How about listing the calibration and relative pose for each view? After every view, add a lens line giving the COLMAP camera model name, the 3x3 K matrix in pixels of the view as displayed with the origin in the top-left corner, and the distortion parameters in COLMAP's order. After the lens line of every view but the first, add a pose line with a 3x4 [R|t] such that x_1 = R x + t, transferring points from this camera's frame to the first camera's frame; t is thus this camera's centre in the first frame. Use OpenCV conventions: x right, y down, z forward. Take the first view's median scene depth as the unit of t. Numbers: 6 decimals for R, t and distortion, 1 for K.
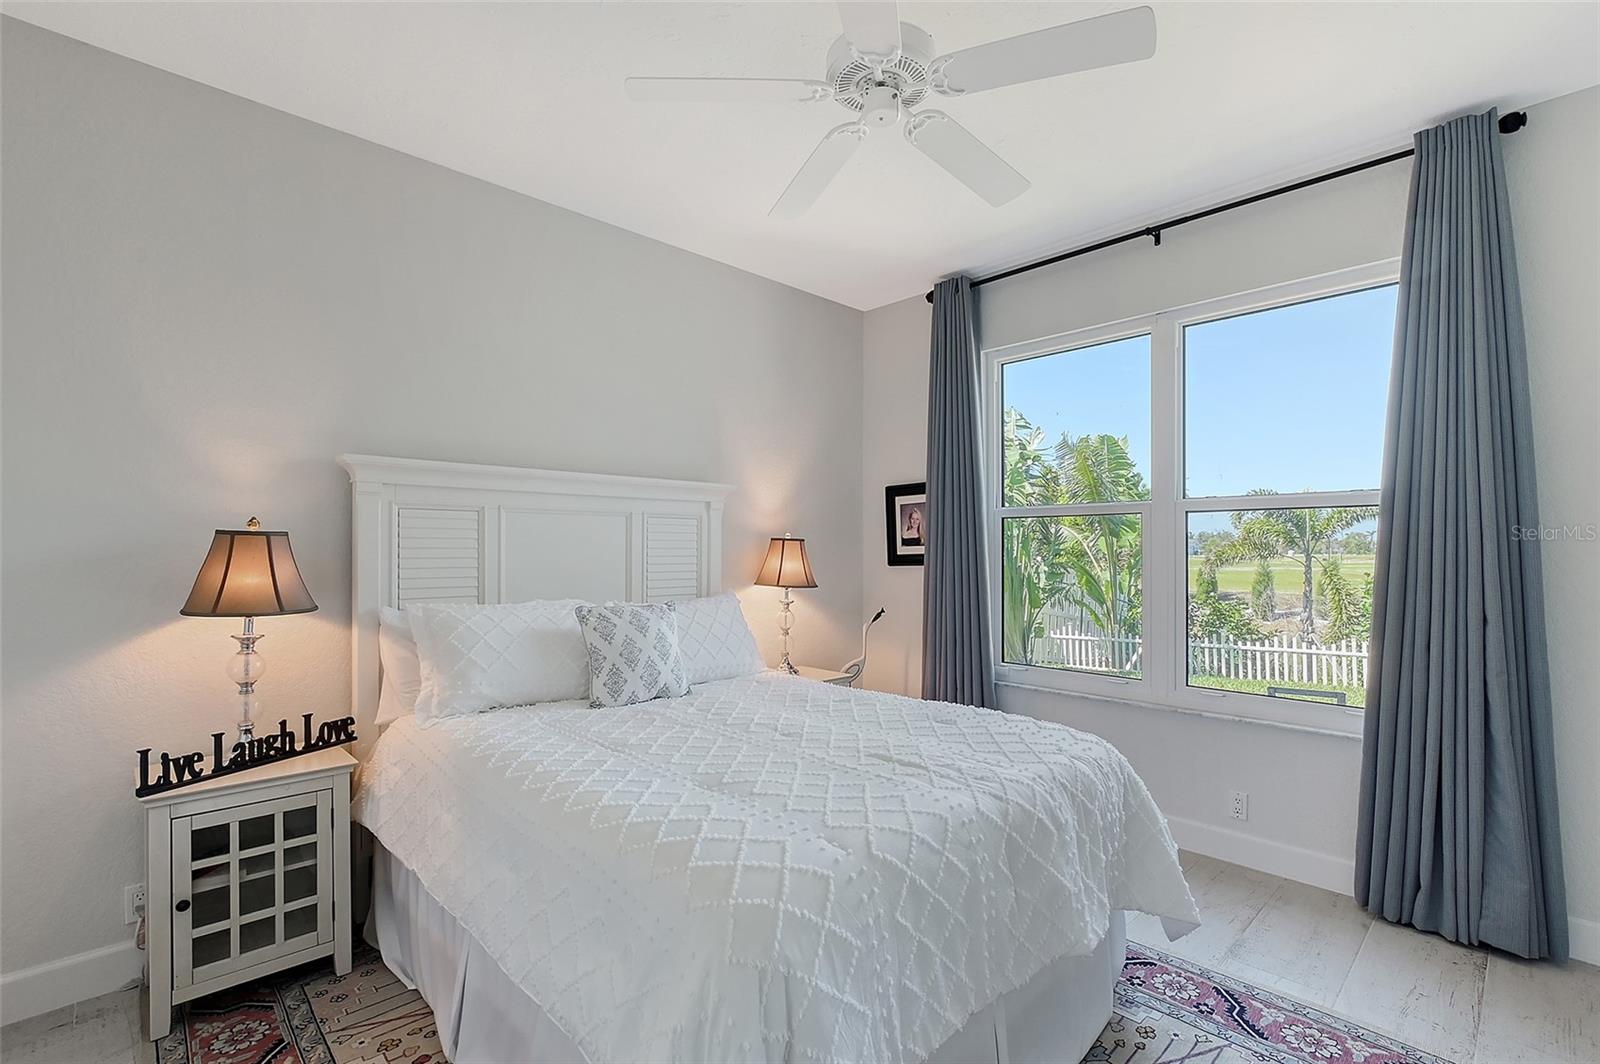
lens RADIAL K [[726.7, 0, 807.2], [0, 726.7, 532.9], [0, 0, 1]] dist [0.001337, -0.000272]
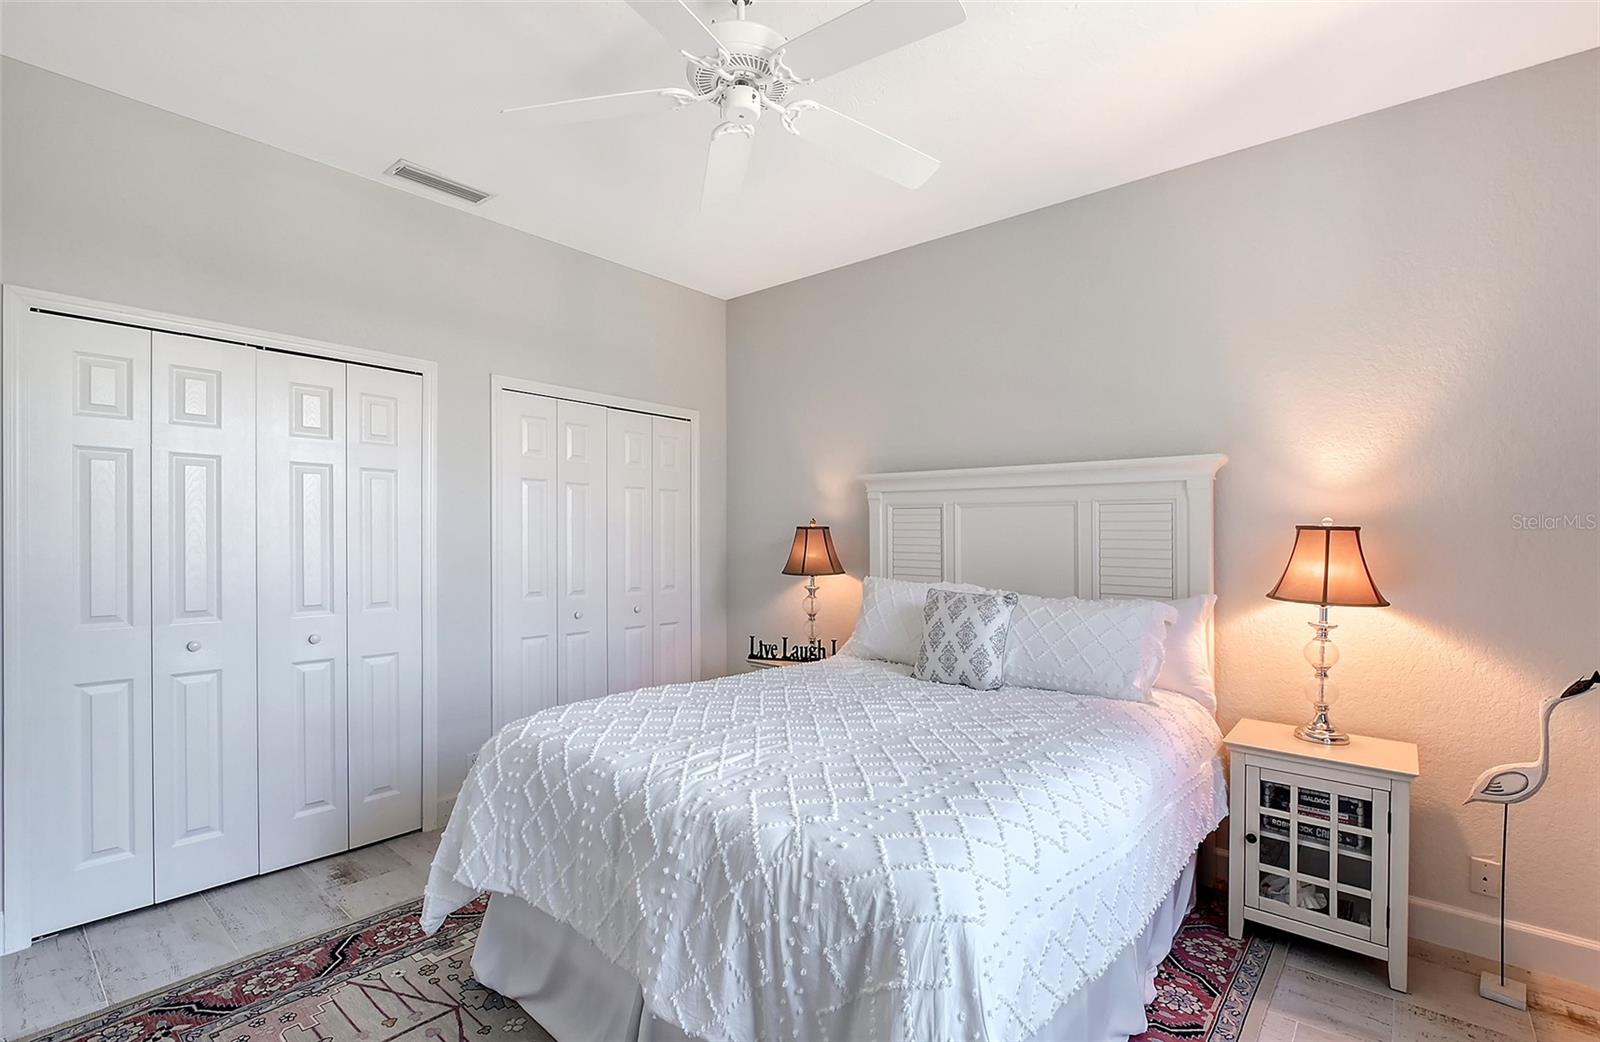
lens RADIAL K [[671.0, 0, 803.4], [0, 671.0, 547.0], [0, 0, 1]] dist [-0.001513, -0.000128]
pose [[0.147371, 0.015997, -0.988952, 0.467780], [0.010475, 0.999788, 0.017733, 0.010003], [0.989026, -0.012972, 0.147172, 0.435069]]
